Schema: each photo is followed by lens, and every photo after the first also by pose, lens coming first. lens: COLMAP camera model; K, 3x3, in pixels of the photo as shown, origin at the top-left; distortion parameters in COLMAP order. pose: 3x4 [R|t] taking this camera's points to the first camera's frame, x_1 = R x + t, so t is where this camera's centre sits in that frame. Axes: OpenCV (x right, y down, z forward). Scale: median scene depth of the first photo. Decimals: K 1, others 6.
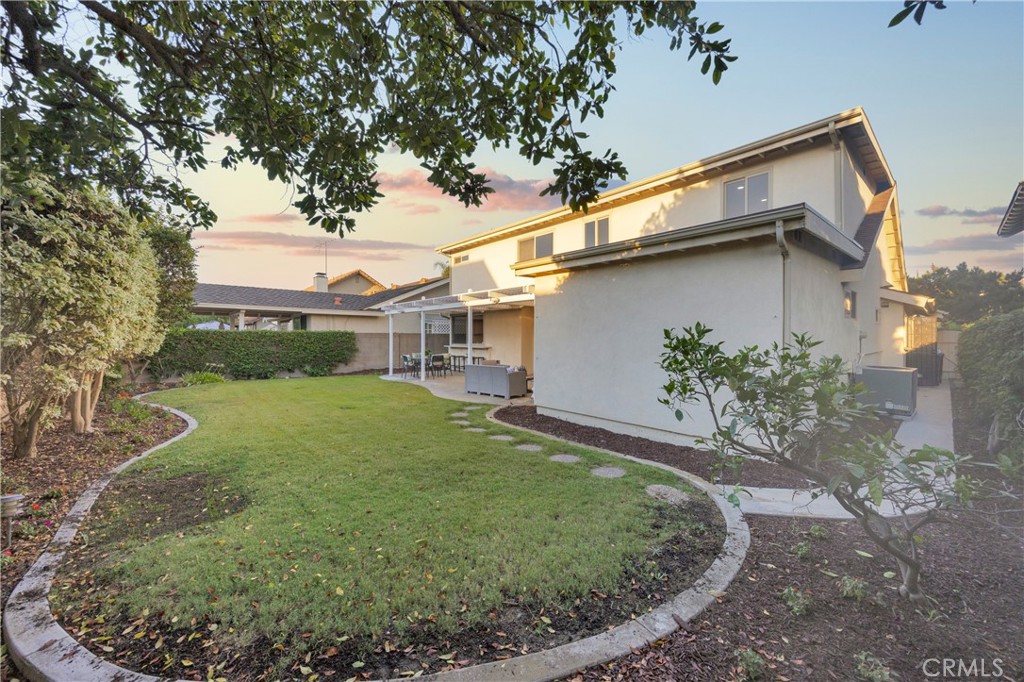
lens RADIAL K [[385.0, 0, 512.7], [0, 385.0, 337.4], [0, 0, 1]] dist [-0.007921, 0.000896]
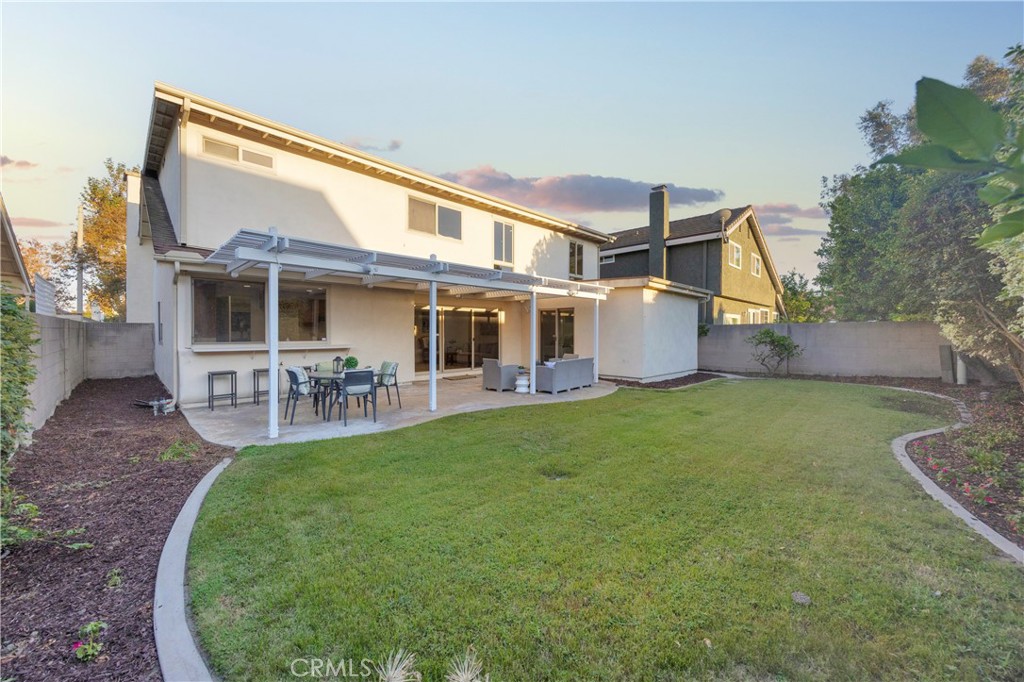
lens RADIAL K [[385.0, 0, 512.7], [0, 385.0, 337.5], [0, 0, 1]] dist [-0.007921, 0.000896]
pose [[-0.064822, -0.013975, 0.997799, -0.717946], [-0.002348, 0.999901, 0.013852, 0.003655], [-0.997894, -0.001445, -0.064848, 0.851088]]
